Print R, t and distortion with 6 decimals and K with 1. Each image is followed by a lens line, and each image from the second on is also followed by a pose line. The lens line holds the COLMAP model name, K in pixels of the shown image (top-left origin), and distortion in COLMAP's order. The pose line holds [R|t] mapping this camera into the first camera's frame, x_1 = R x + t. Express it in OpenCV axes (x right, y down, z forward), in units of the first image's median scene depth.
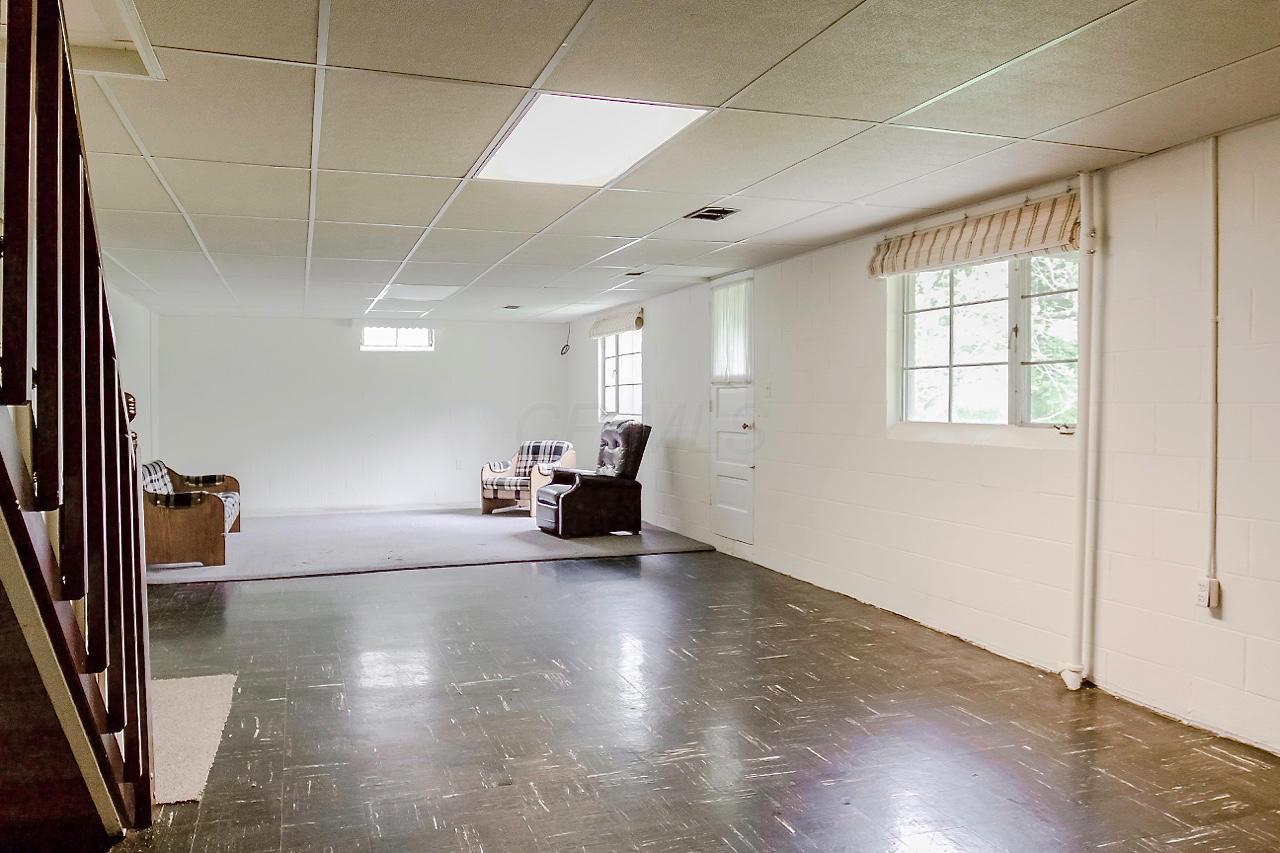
lens RADIAL K [[945.0, 0, 638.3], [0, 945.0, 403.2], [0, 0, 1]] dist [-0.028086, -0.004141]
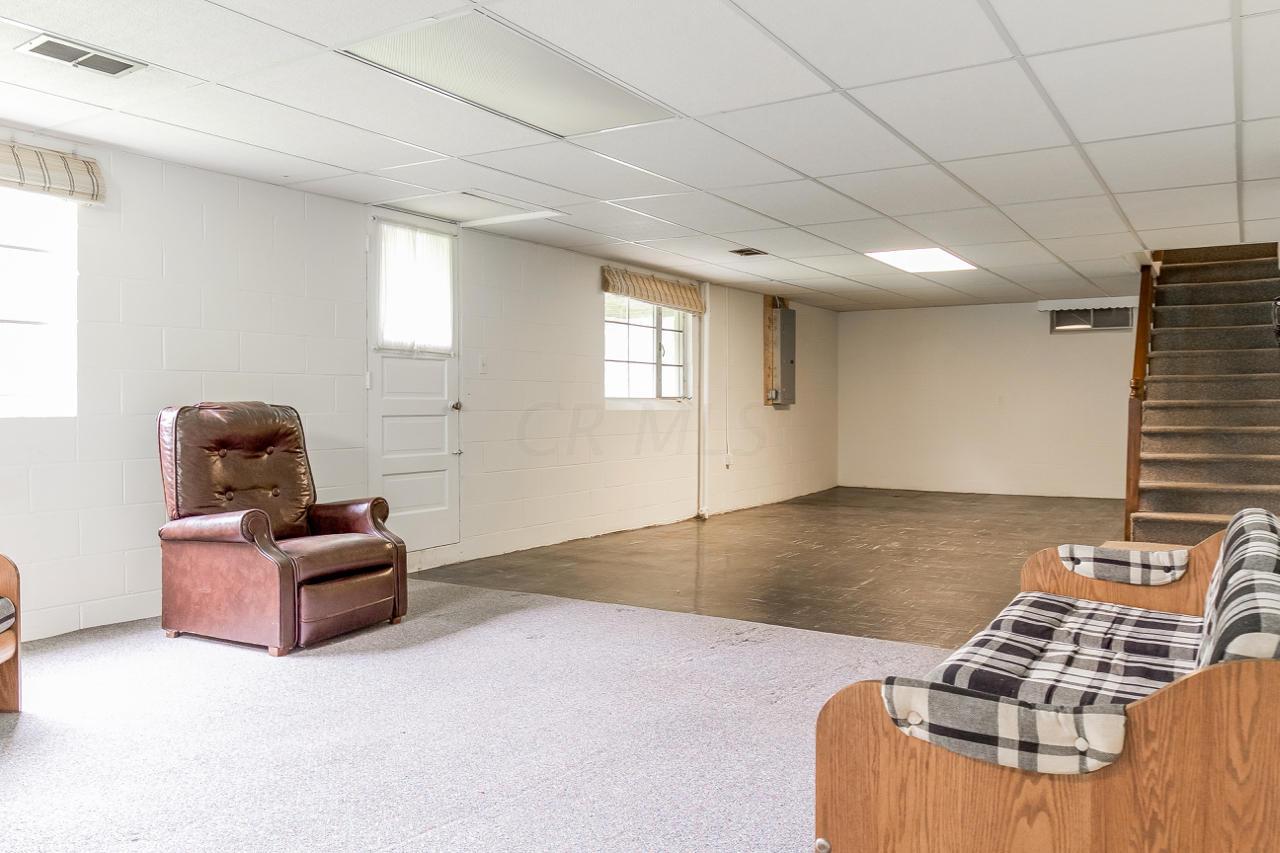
lens RADIAL K [[945.0, 0, 638.3], [0, 945.0, 403.2], [0, 0, 1]] dist [-0.028086, -0.004141]
pose [[-0.604666, 0.000260, 0.796479, -0.977381], [0.006855, 0.999965, 0.004878, 0.023125], [-0.796450, 0.008409, -0.604646, 2.020922]]
